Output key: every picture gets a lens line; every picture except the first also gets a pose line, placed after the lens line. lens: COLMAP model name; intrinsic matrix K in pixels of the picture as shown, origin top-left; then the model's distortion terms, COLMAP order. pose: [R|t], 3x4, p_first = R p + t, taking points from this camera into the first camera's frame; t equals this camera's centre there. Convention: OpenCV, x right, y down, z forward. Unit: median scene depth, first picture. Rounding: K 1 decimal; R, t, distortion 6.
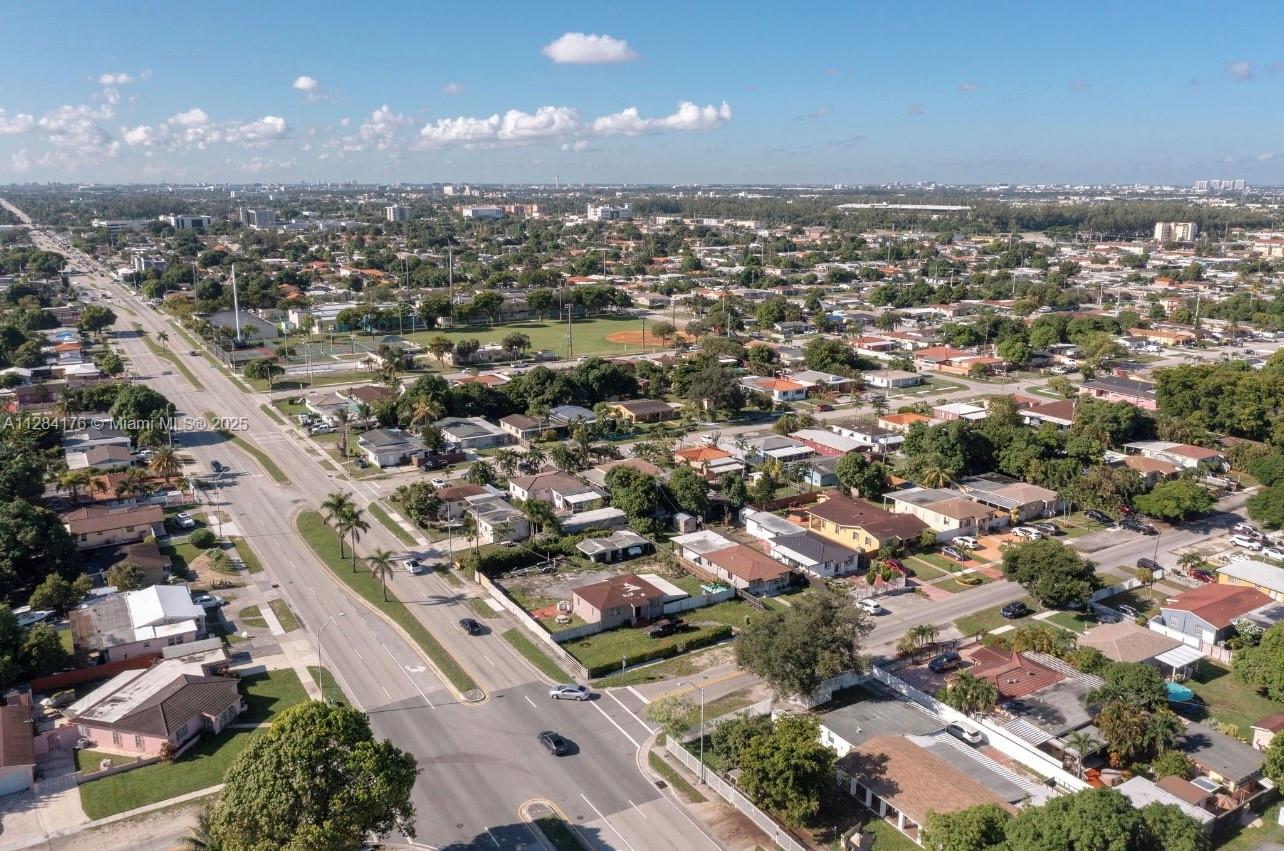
lens RADIAL K [[1013.1, 0, 640.6], [0, 1013.1, 425.1], [0, 0, 1]] dist [-0.007656, 0.000974]
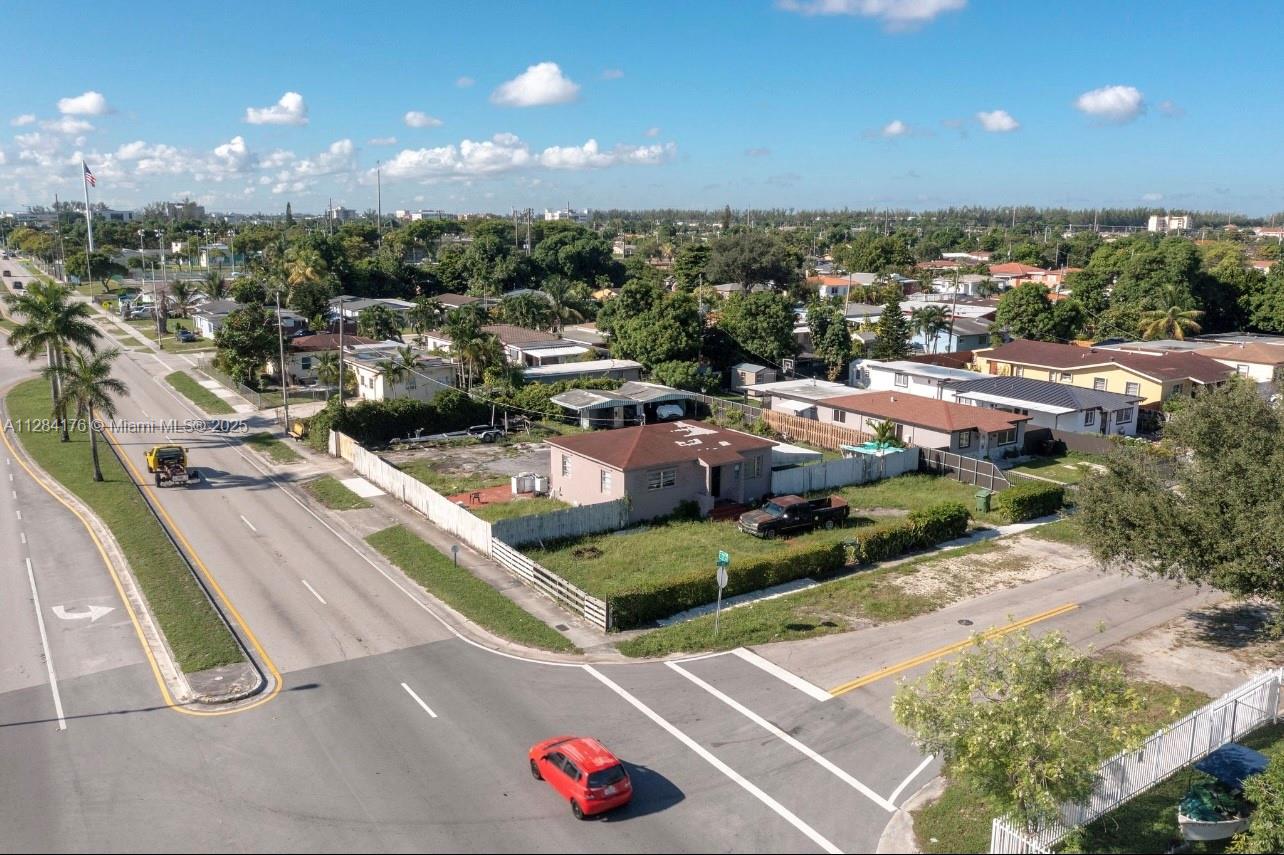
lens RADIAL K [[1011.3, 0, 638.5], [0, 1011.3, 424.0], [0, 0, 1]] dist [-0.008884, 0.002718]
pose [[0.999133, -0.004057, 0.041439, -0.046073], [0.005542, 0.999344, -0.035784, 0.164746], [-0.041267, 0.035982, 0.998500, 0.567431]]
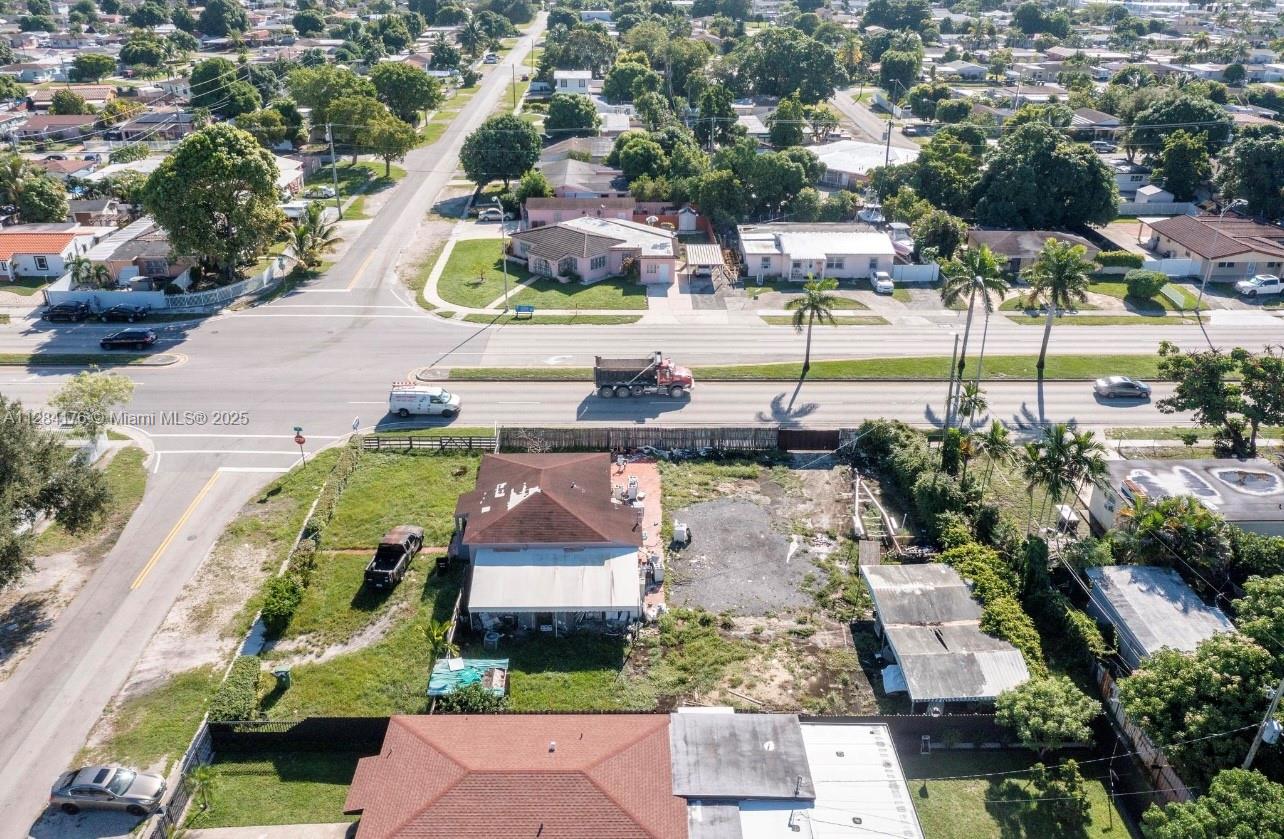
lens RADIAL K [[1014.7, 0, 638.7], [0, 1014.7, 417.1], [0, 0, 1]] dist [-0.009741, 0.002094]
pose [[-0.506453, 0.371565, -0.778103, 0.271282], [-0.207319, 0.823448, 0.528159, -0.096945], [0.836973, 0.428804, -0.340005, 1.119844]]
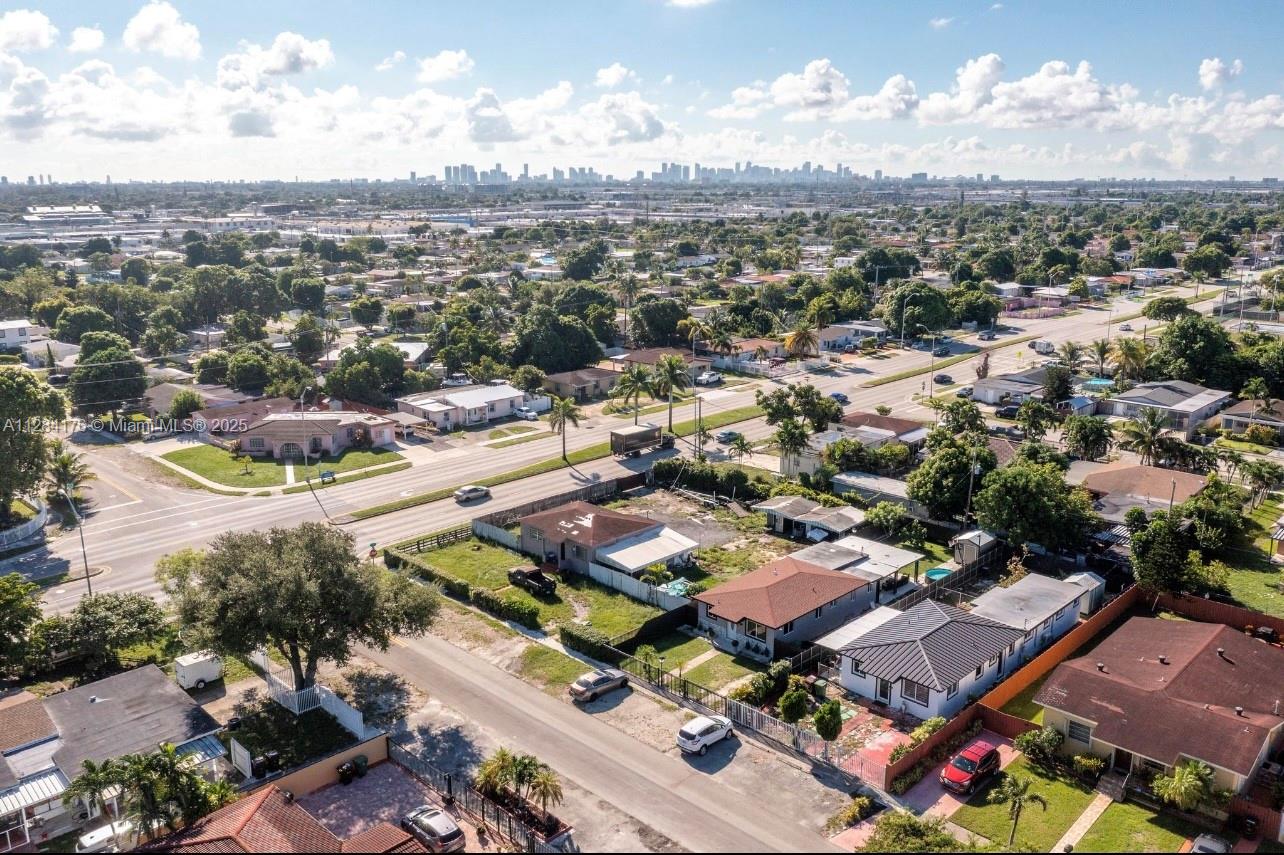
lens RADIAL K [[1011.3, 0, 638.5], [0, 1011.3, 424.0], [0, 0, 1]] dist [-0.008884, 0.002718]
pose [[0.240377, 0.226075, -0.943986, 0.592125], [-0.225364, 0.958924, 0.172265, -0.023985], [0.944156, 0.171332, 0.281453, 0.795812]]
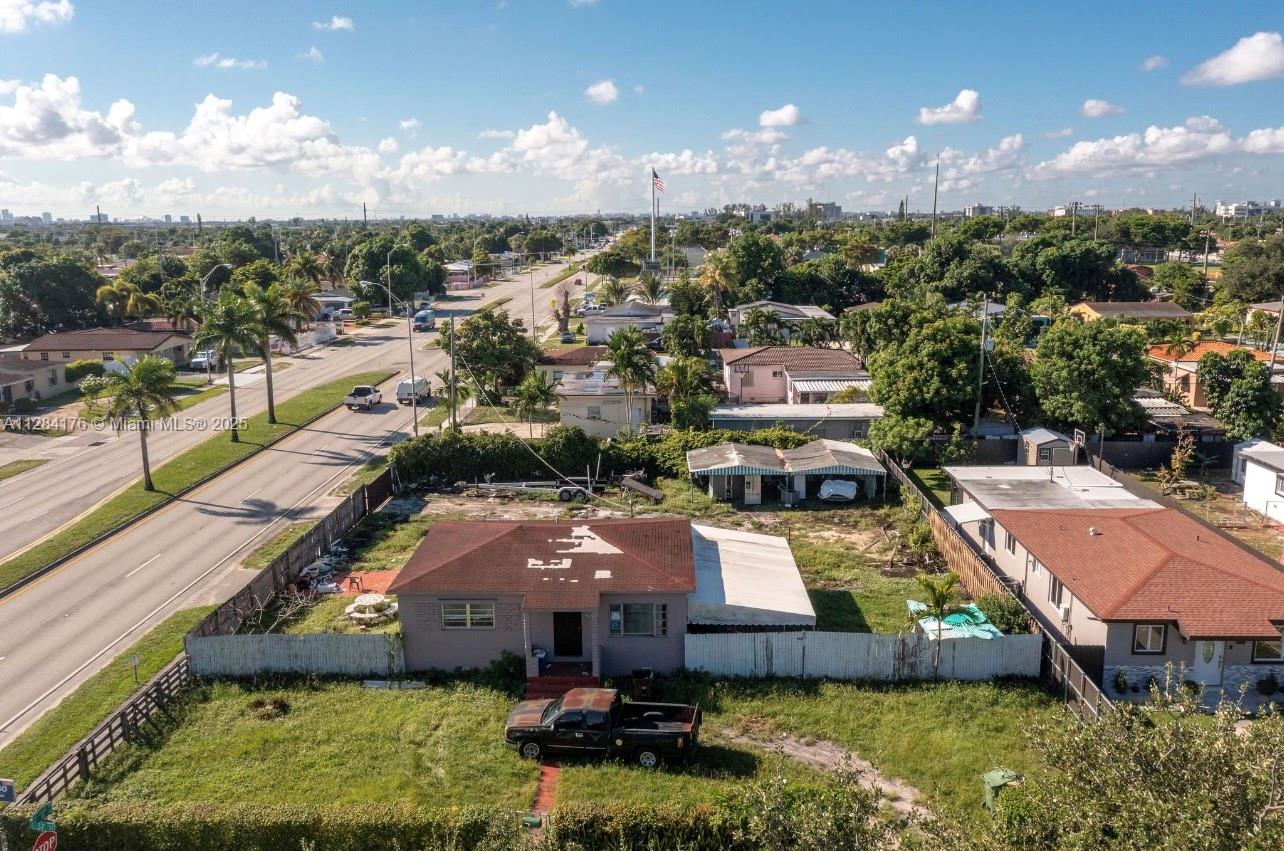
lens RADIAL K [[1013.1, 0, 640.6], [0, 1013.1, 425.1], [0, 0, 1]] dist [-0.007656, 0.000974]
pose [[0.837365, 0.099533, -0.537506, 0.135908], [-0.116596, 0.993177, 0.002270, 0.121713], [0.534064, 0.060771, 0.843257, 0.746858]]
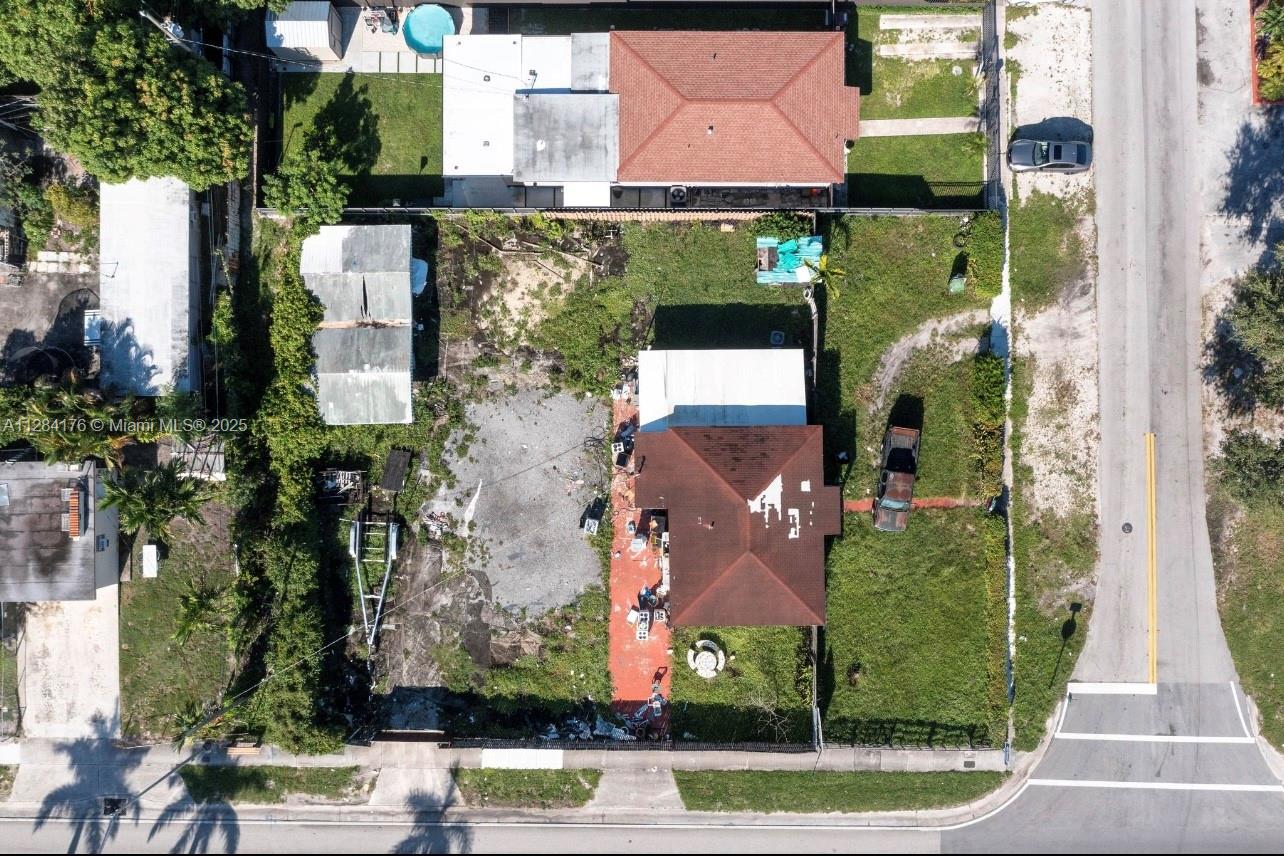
lens RADIAL K [[1015.9, 0, 641.4], [0, 1015.9, 421.4], [0, 0, 1]] dist [-0.006748, -0.000897]
pose [[0.520319, -0.853922, 0.009234, -0.012102], [0.209007, 0.137823, 0.968153, -0.212745], [-0.828000, -0.501819, 0.250187, 0.916794]]
